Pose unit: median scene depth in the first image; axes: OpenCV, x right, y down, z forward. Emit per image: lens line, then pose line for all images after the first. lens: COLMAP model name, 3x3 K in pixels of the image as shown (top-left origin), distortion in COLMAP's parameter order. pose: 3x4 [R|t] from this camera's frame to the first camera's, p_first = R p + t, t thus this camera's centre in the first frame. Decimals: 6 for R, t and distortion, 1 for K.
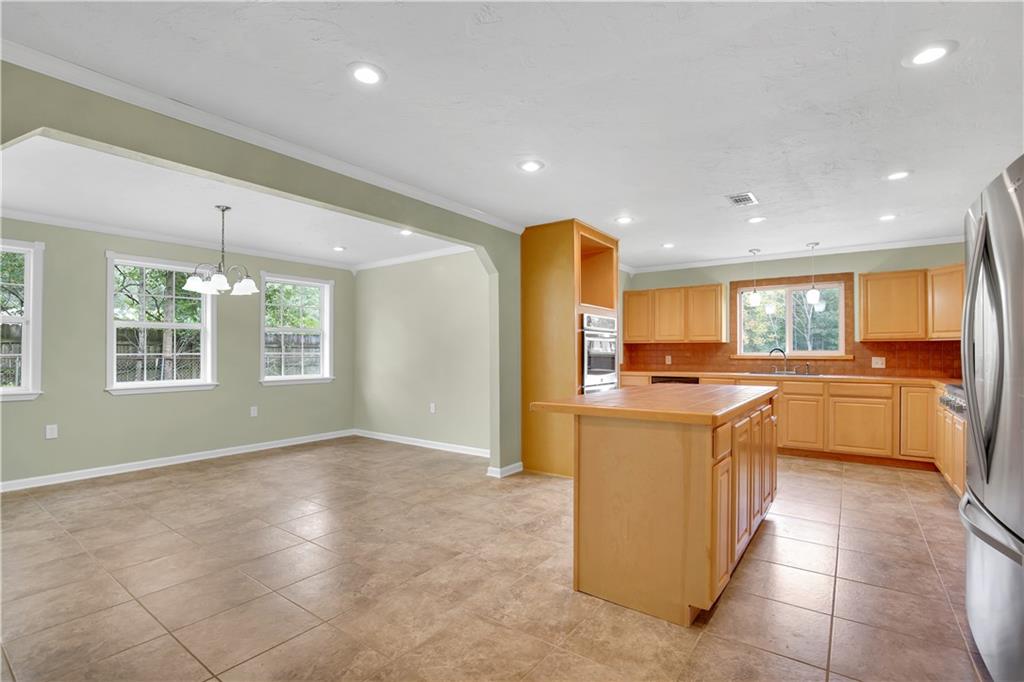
lens RADIAL K [[468.7, 0, 511.1], [0, 468.7, 347.4], [0, 0, 1]] dist [-0.028324, -0.000176]
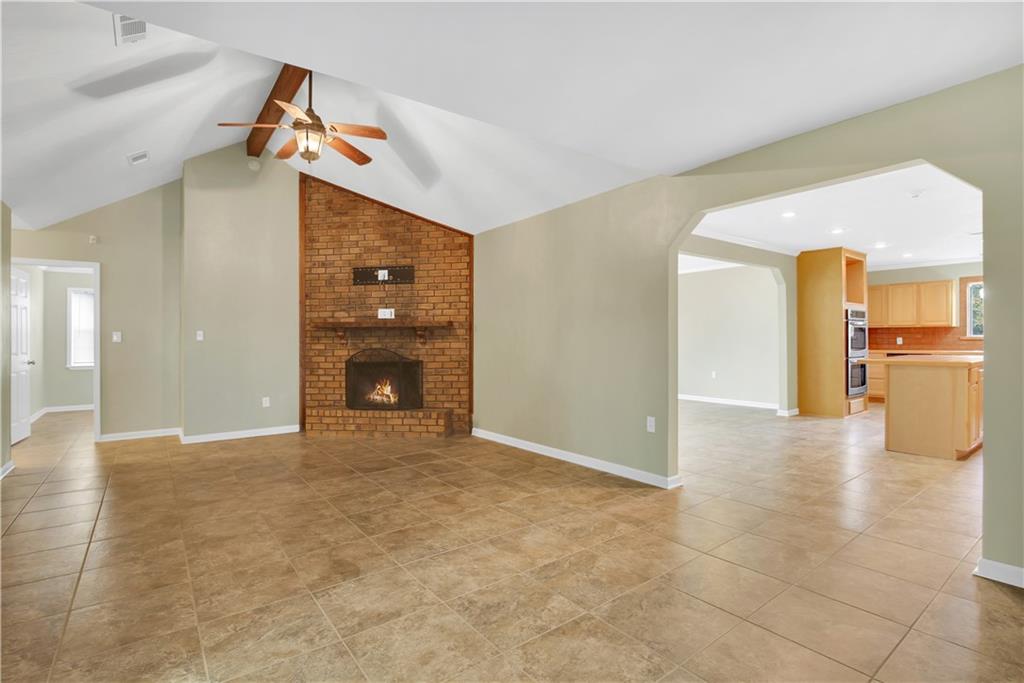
lens RADIAL K [[462.1, 0, 512.0], [0, 462.1, 341.5], [0, 0, 1]] dist [-0.040733, 0.000244]
pose [[0.947792, -0.004483, -0.318859, -0.333769], [0.010754, 0.999782, 0.017909, -0.005368], [0.318709, -0.020403, 0.947633, -0.586585]]
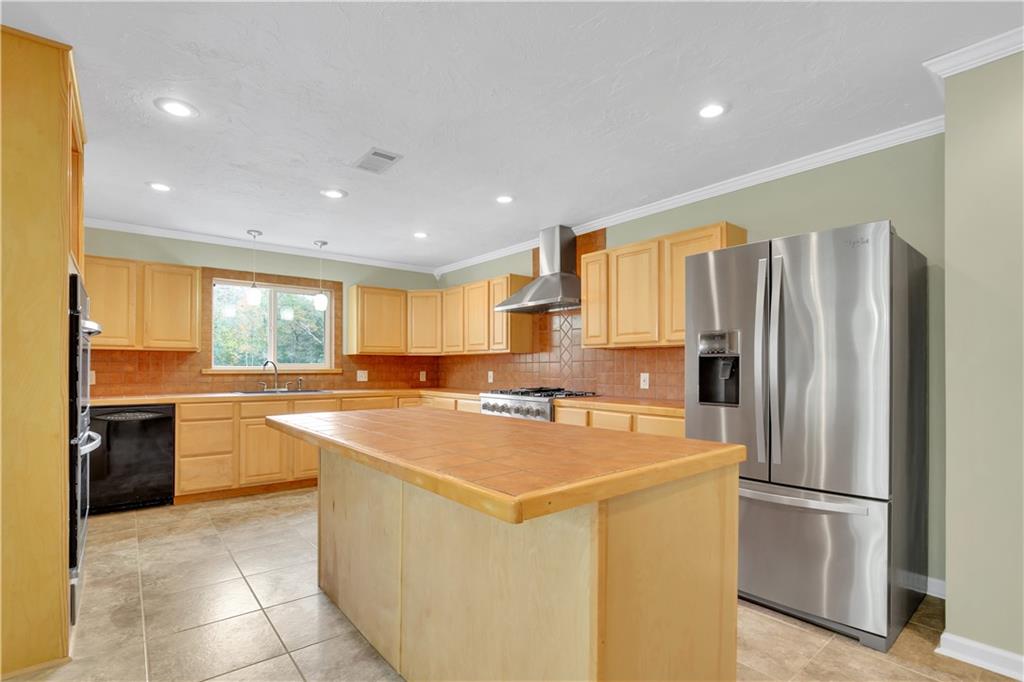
lens RADIAL K [[486.4, 0, 507.9], [0, 486.4, 362.1], [0, 0, 1]] dist [-0.033936, 0.000120]
pose [[0.259740, 0.010172, 0.965625, -0.139500], [-0.009276, 0.999925, -0.008038, 0.008279], [-0.965634, -0.006869, 0.259815, 0.411947]]
